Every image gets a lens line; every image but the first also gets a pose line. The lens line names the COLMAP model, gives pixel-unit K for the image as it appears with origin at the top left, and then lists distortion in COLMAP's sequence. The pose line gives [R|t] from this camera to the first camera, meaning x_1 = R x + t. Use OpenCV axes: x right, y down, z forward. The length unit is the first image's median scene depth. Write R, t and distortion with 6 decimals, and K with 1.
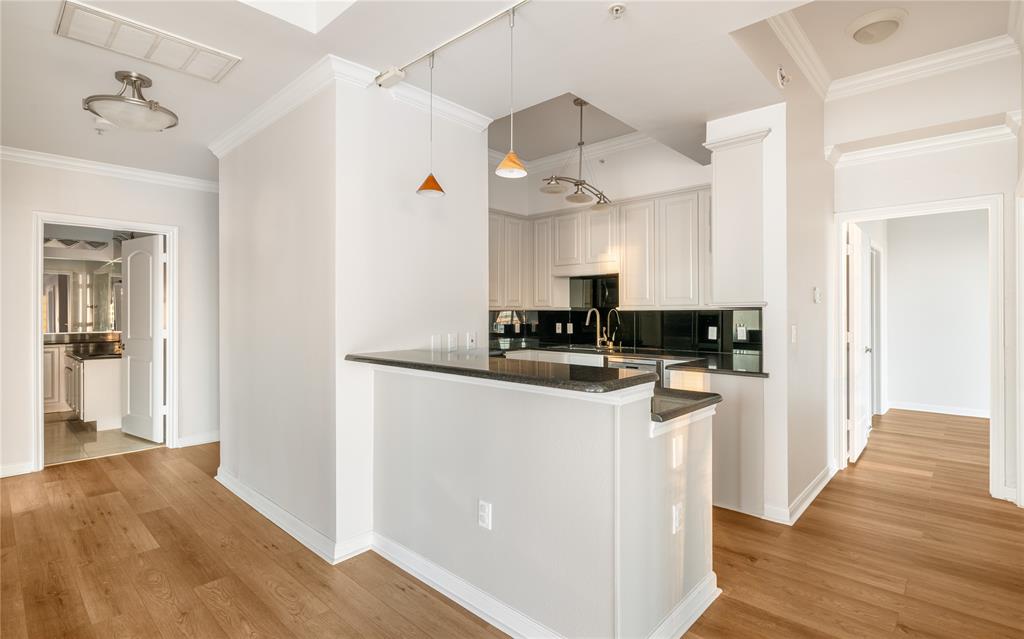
lens RADIAL K [[499.9, 0, 511.2], [0, 499.9, 315.9], [0, 0, 1]] dist [0.002967, 0.000045]
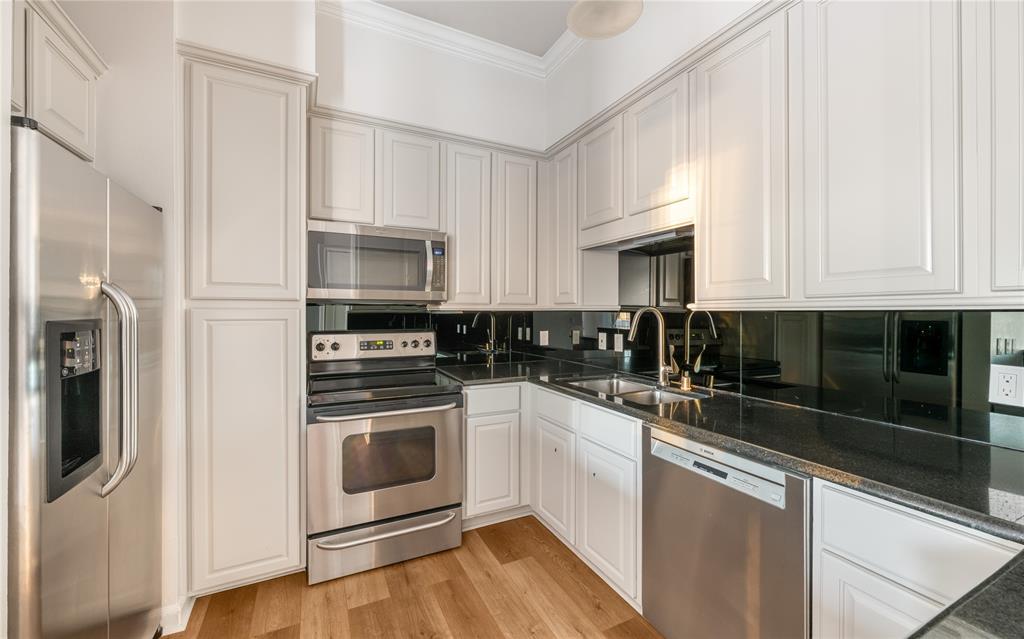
lens RADIAL K [[410.0, 0, 514.5], [0, 410.0, 312.4], [0, 0, 1]] dist [-0.001231, -0.000060]
pose [[0.938725, 0.002567, -0.344659, 0.179206], [-0.004565, 0.999977, -0.004988, -0.006487], [0.344638, 0.006256, 0.938715, 0.573448]]
